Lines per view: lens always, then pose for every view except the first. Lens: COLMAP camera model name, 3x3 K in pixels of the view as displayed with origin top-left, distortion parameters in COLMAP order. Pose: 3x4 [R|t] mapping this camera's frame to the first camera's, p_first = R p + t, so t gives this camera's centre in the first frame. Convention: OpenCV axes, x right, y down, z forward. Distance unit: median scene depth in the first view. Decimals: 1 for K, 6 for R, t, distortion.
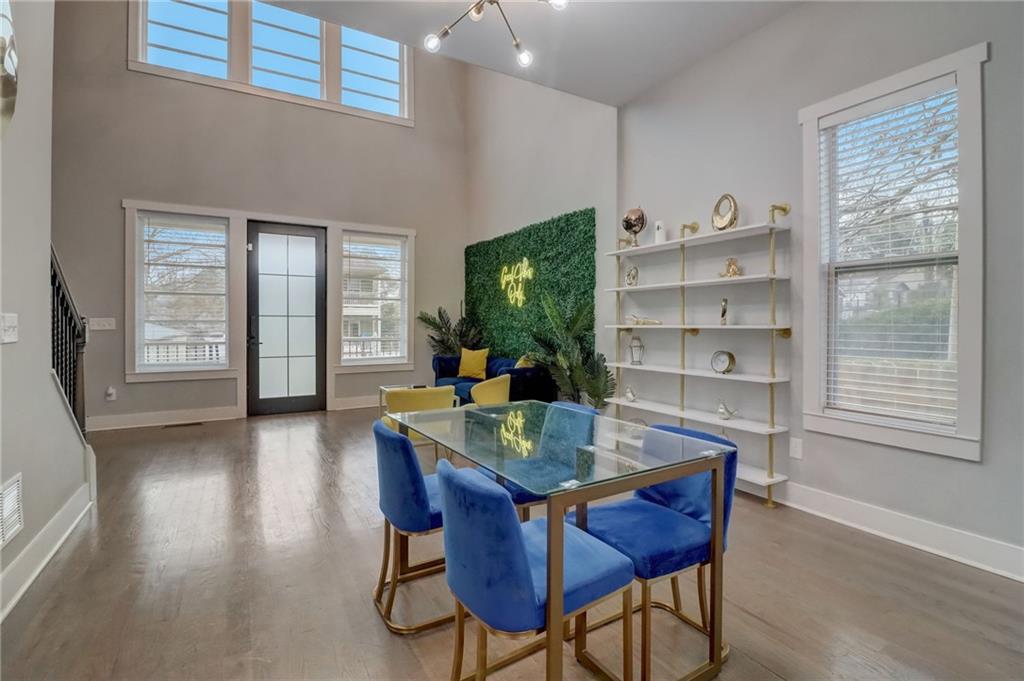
lens RADIAL K [[483.0, 0, 516.3], [0, 483.0, 325.1], [0, 0, 1]] dist [-0.003536, -0.001126]
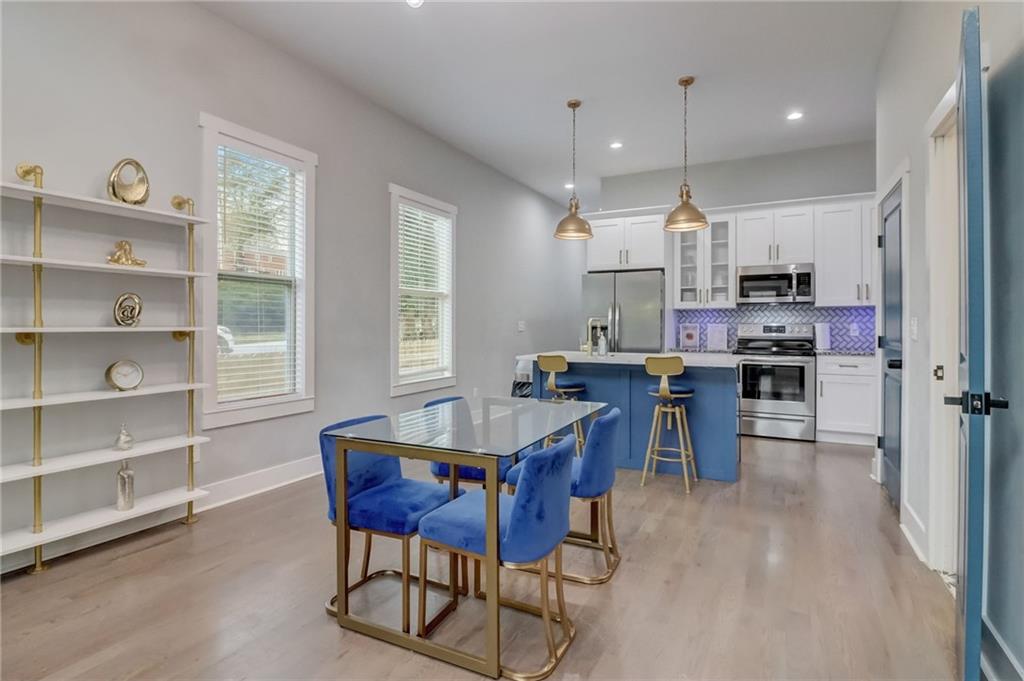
lens RADIAL K [[529.6, 0, 511.7], [0, 529.6, 326.7], [0, 0, 1]] dist [0.004670, 0.000009]
pose [[-0.530871, -0.001554, 0.847451, -0.664169], [0.002405, 0.999992, 0.003340, -0.002335], [-0.847449, 0.003811, -0.530863, 1.012721]]
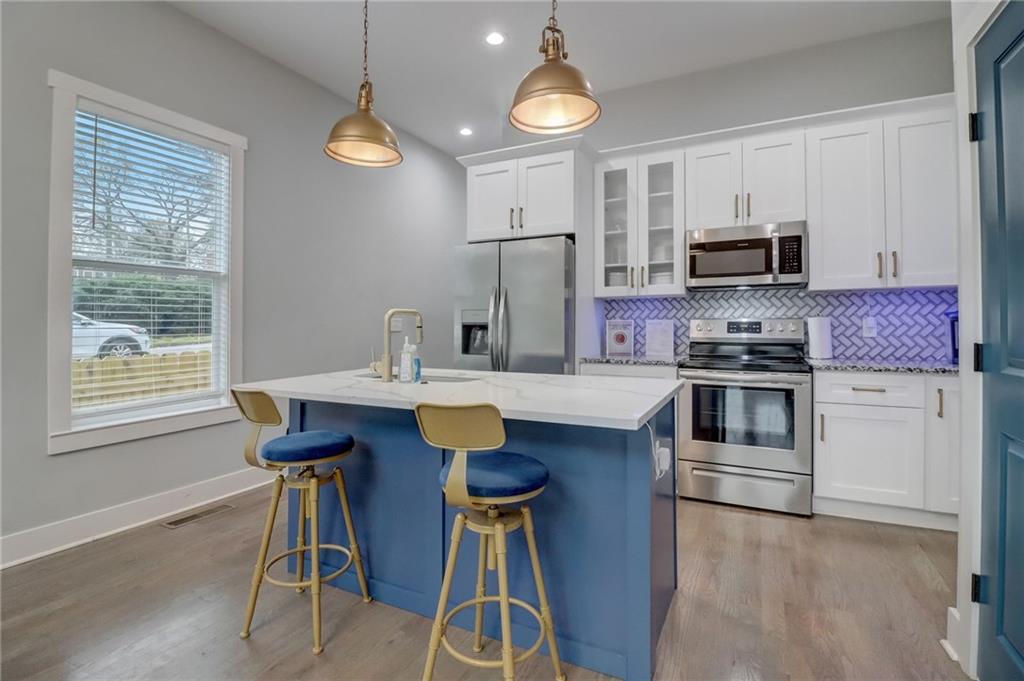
lens RADIAL K [[483.0, 0, 516.3], [0, 483.0, 325.1], [0, 0, 1]] dist [-0.003536, -0.001126]
pose [[-0.537975, 0.002600, 0.842957, -0.529005], [0.008899, 0.999957, 0.002595, -0.000881], [-0.842914, 0.008897, -0.537975, 0.786154]]
